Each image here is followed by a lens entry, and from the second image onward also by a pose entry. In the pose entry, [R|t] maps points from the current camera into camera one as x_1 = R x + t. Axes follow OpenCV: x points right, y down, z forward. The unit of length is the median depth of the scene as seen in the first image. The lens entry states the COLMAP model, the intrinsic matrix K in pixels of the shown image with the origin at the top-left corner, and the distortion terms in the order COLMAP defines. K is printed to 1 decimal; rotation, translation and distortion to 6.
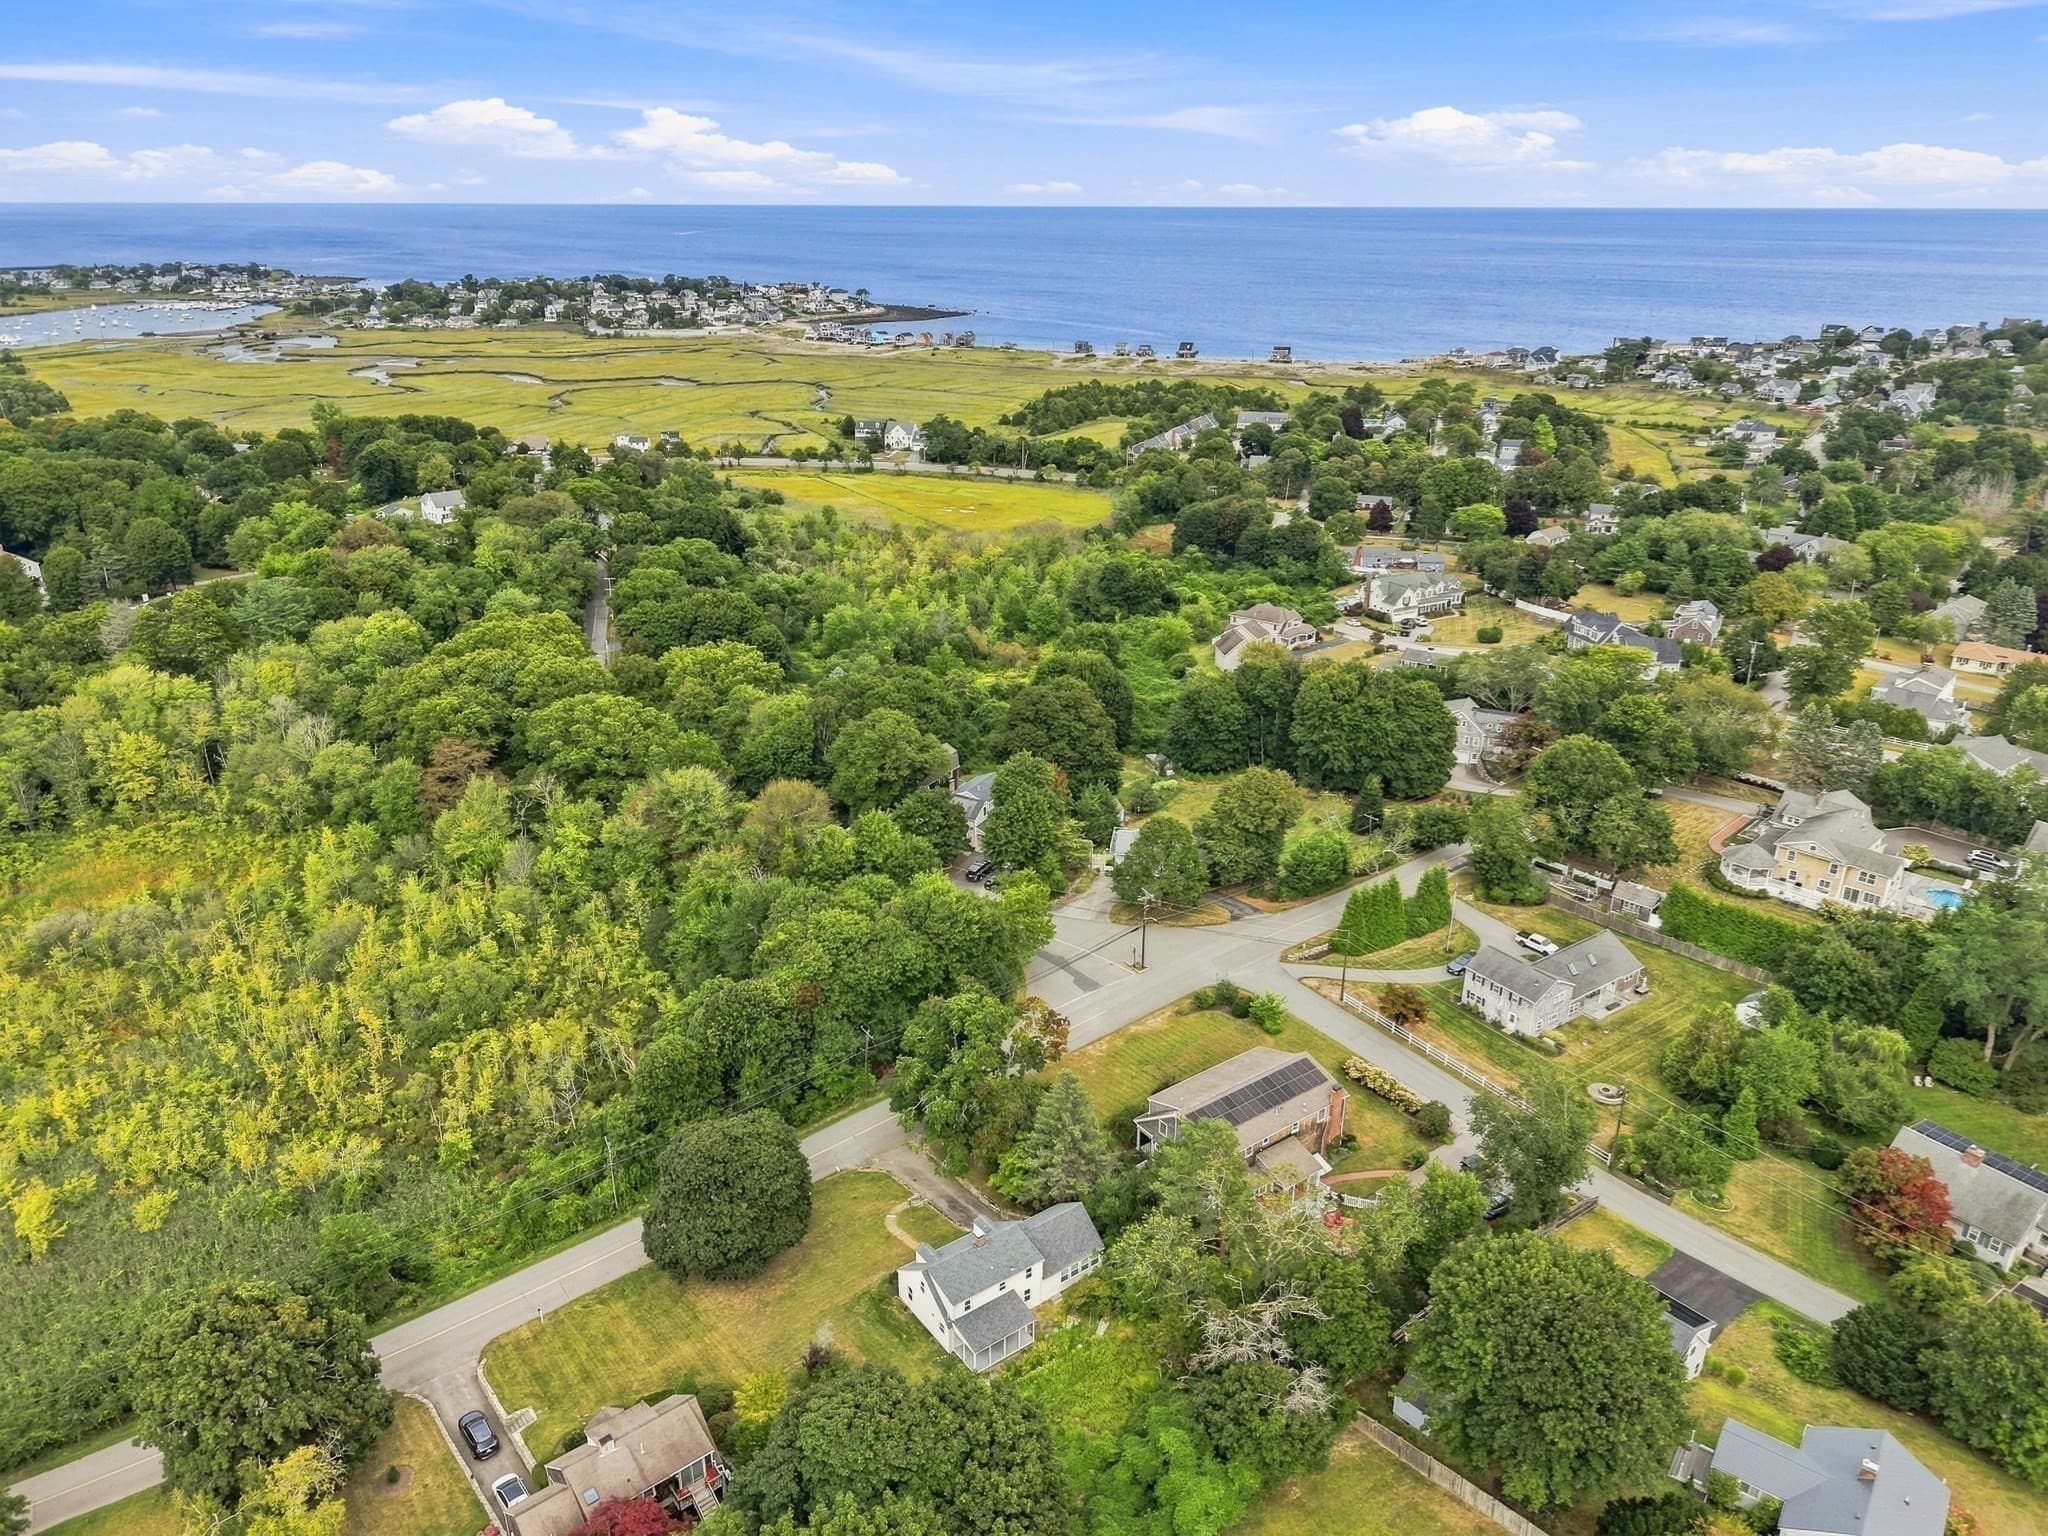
lens RADIAL K [[1367.7, 0, 1025.5], [0, 1367.7, 773.4], [0, 0, 1]] dist [0.032929, -0.029413]
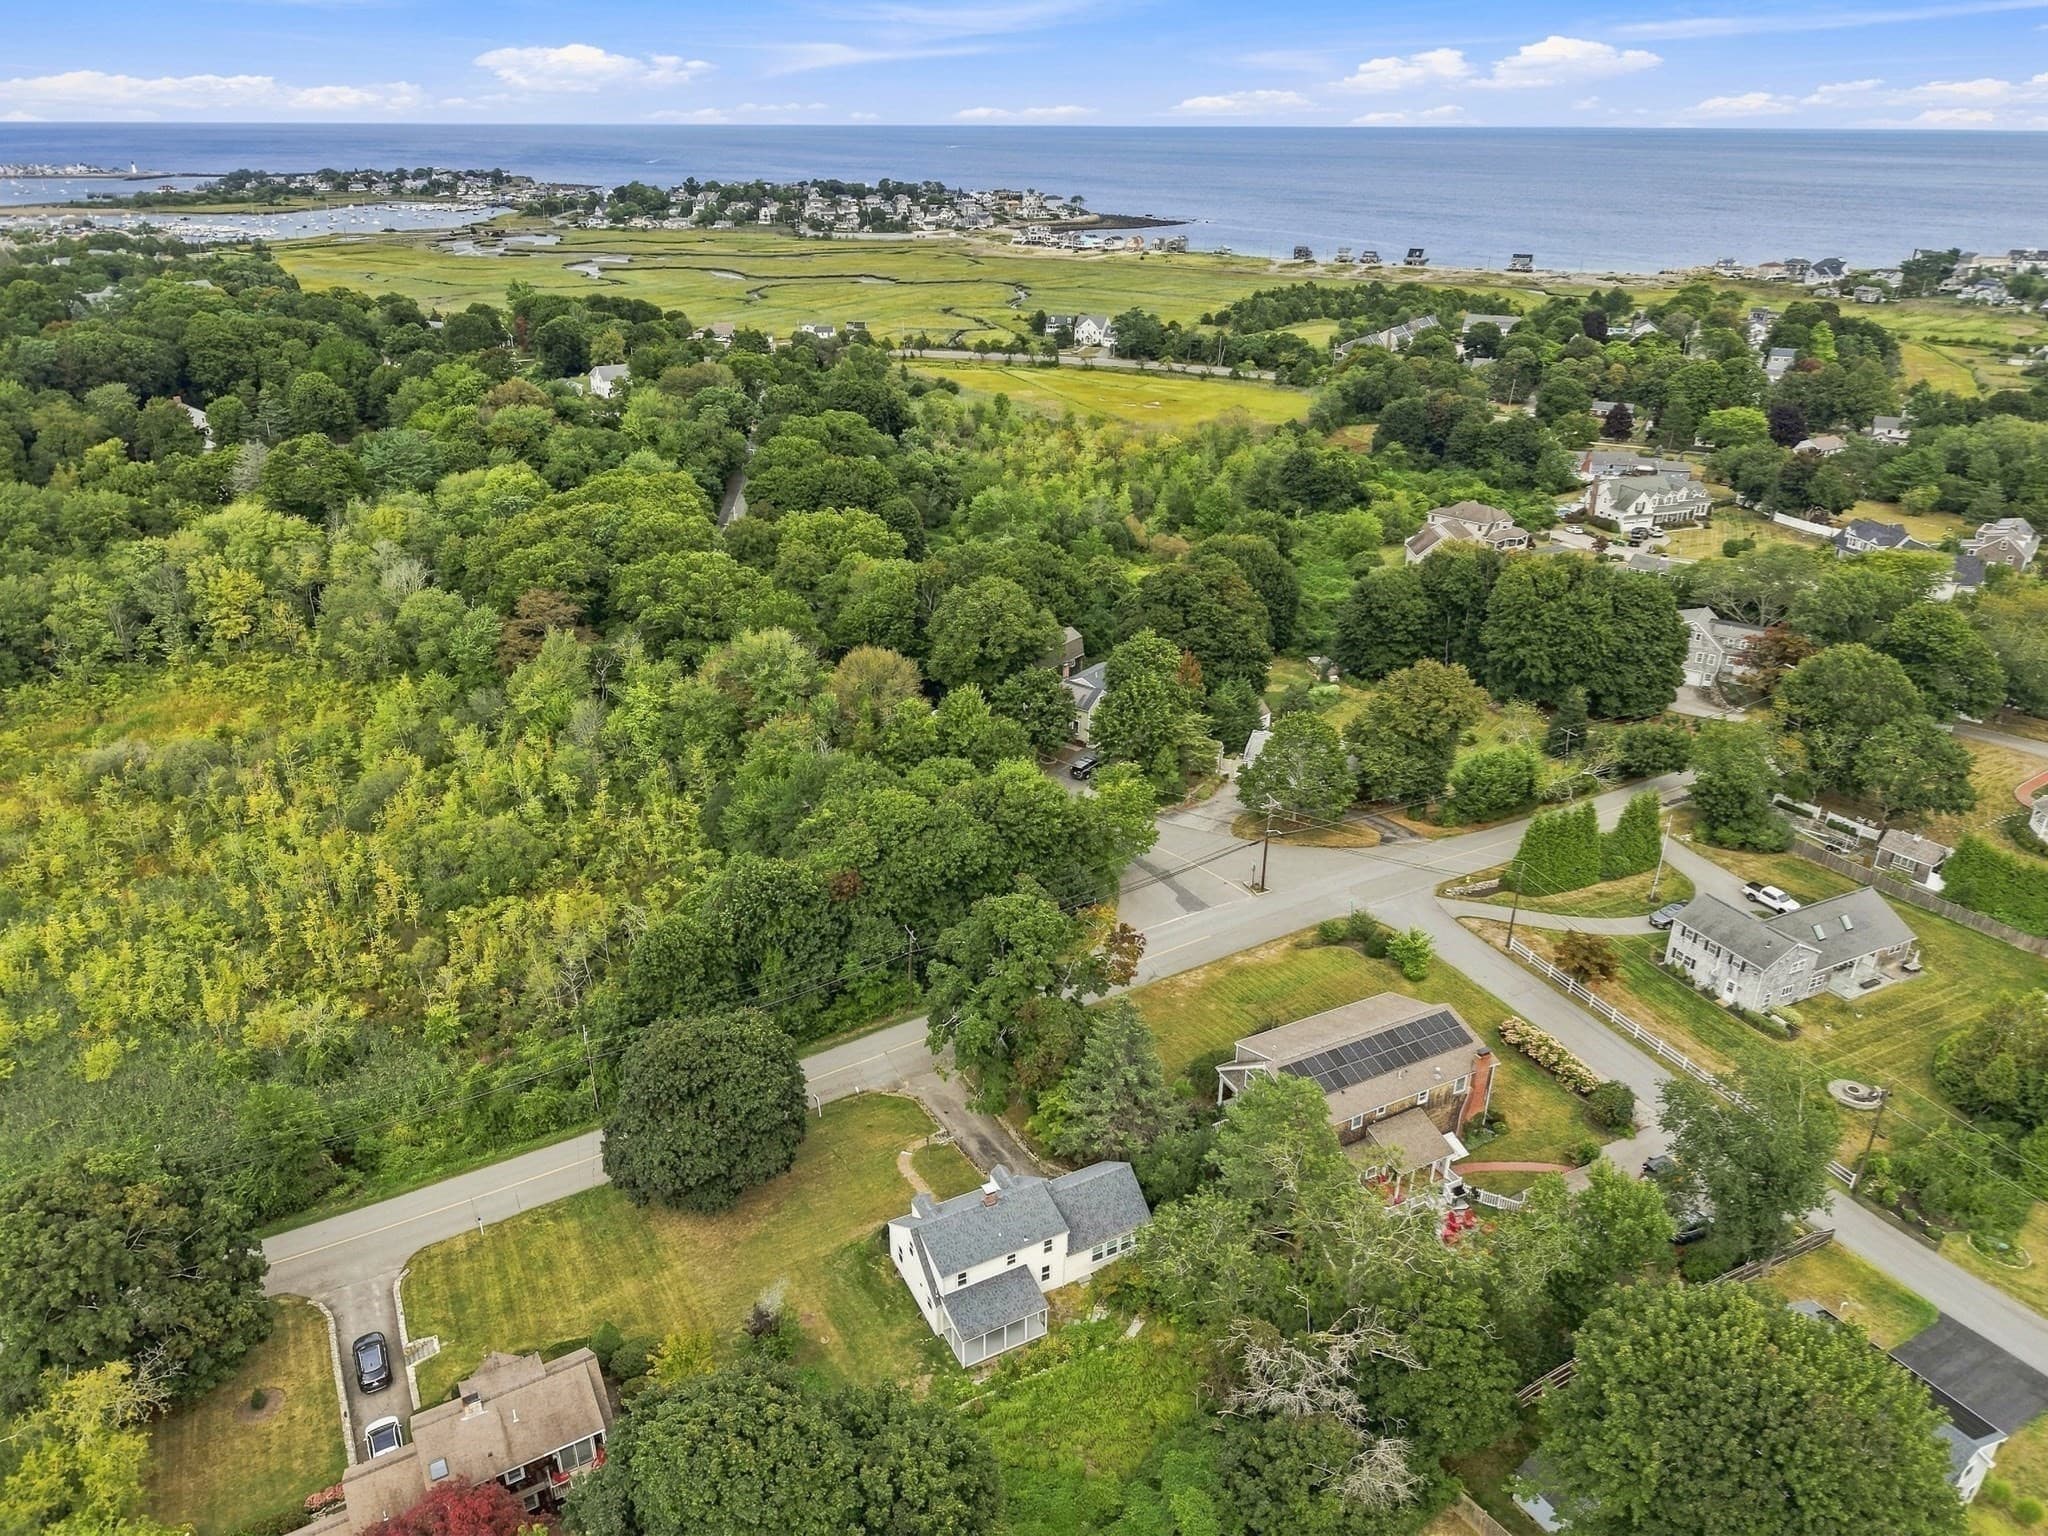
lens RADIAL K [[1367.7, 0, 1025.5], [0, 1367.7, 773.4], [0, 0, 1]] dist [0.032929, -0.029413]
pose [[0.987965, 0.067883, -0.138984, 0.043908], [-0.061202, 0.996781, 0.051794, 0.030802], [0.142053, -0.042664, 0.988939, 0.130185]]
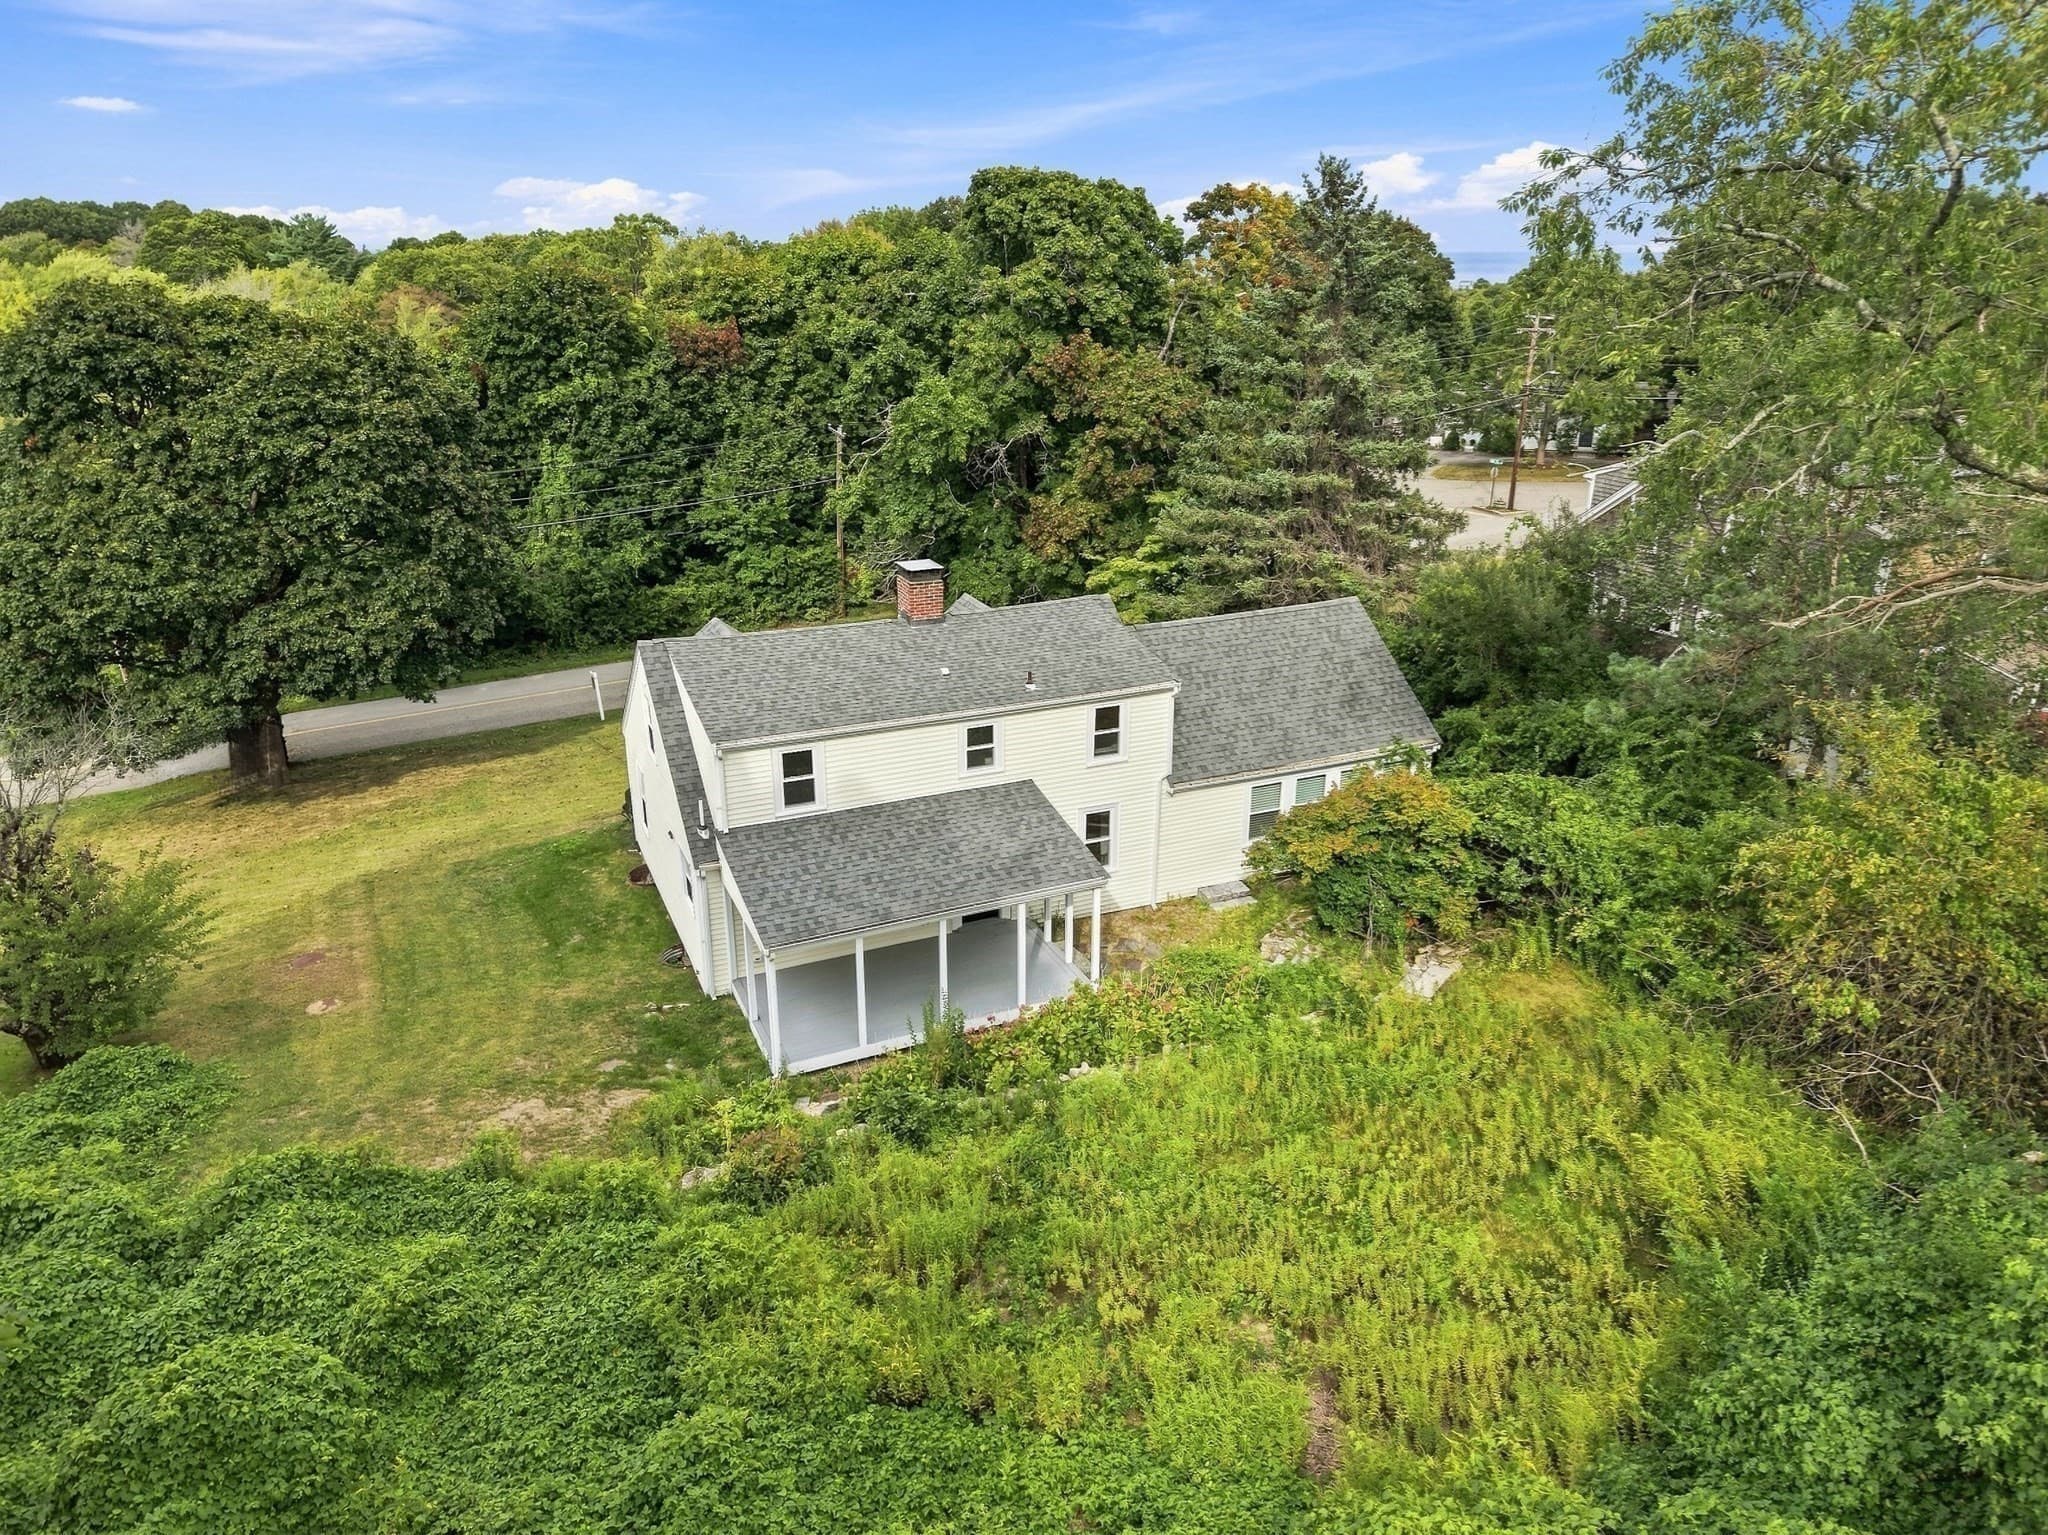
lens RADIAL K [[1397.1, 0, 1016.6], [0, 1397.1, 710.1], [0, 0, 1]] dist [0.065468, -0.031785]
pose [[0.977437, 0.068935, -0.199664, 0.018885], [-0.084284, 0.994021, -0.069413, 0.206974], [0.193685, 0.084676, 0.977403, 0.419328]]
